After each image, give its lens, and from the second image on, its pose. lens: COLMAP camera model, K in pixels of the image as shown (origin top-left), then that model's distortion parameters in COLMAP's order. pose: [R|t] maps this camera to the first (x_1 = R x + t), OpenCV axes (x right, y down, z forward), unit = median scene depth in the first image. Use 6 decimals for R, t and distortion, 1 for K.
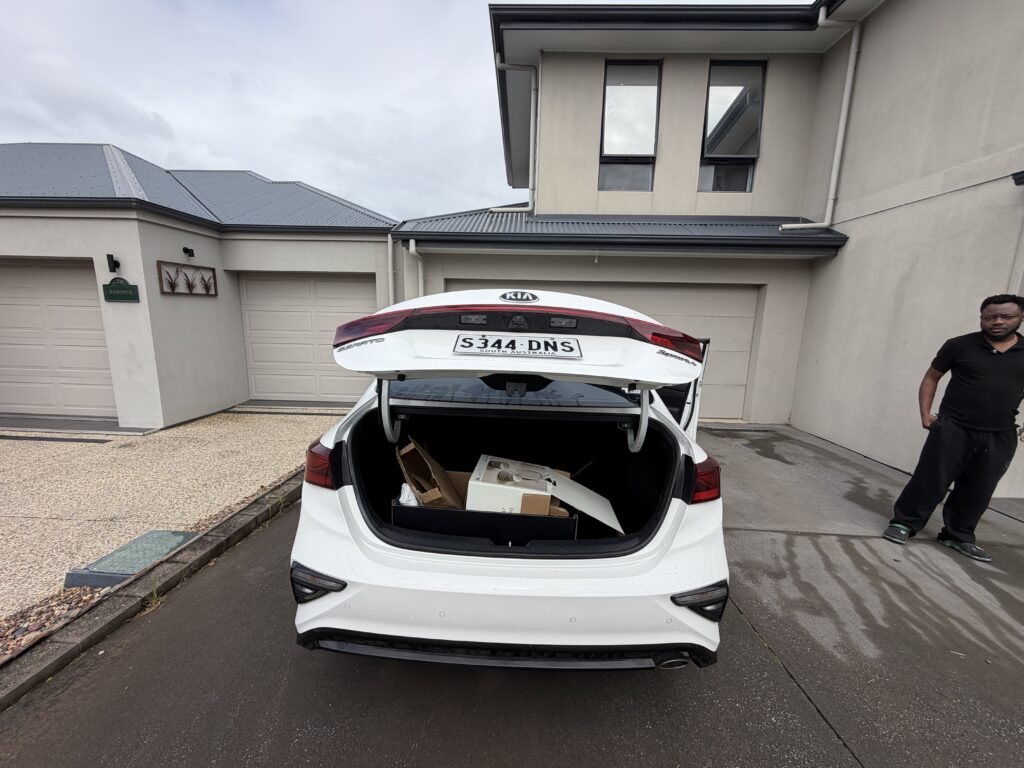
lens RADIAL K [[409.7, 0, 512.0], [0, 409.7, 384.0], [0, 0, 1]] dist [-0.000701, 0.000237]
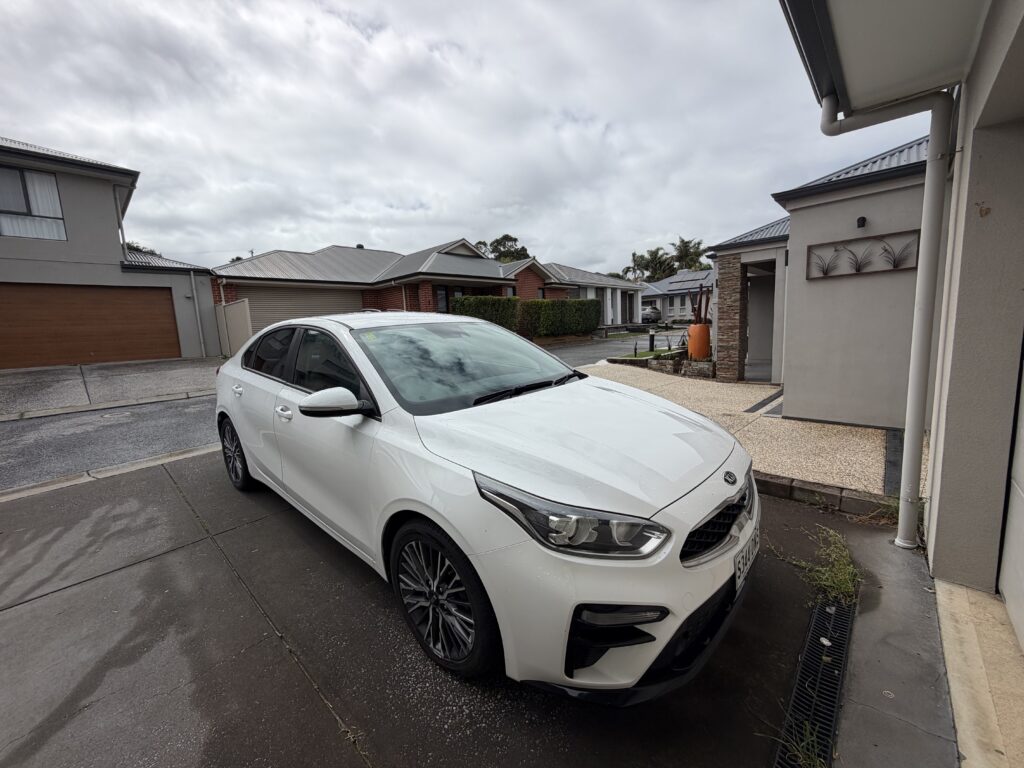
lens RADIAL K [[409.7, 0, 512.0], [0, 409.7, 384.0], [0, 0, 1]] dist [-0.000701, 0.000237]
pose [[-0.668863, 0.113218, -0.734714, 0.302284], [-0.095971, 0.966912, 0.236369, -0.132943], [0.737165, 0.228610, -0.635866, 1.047292]]
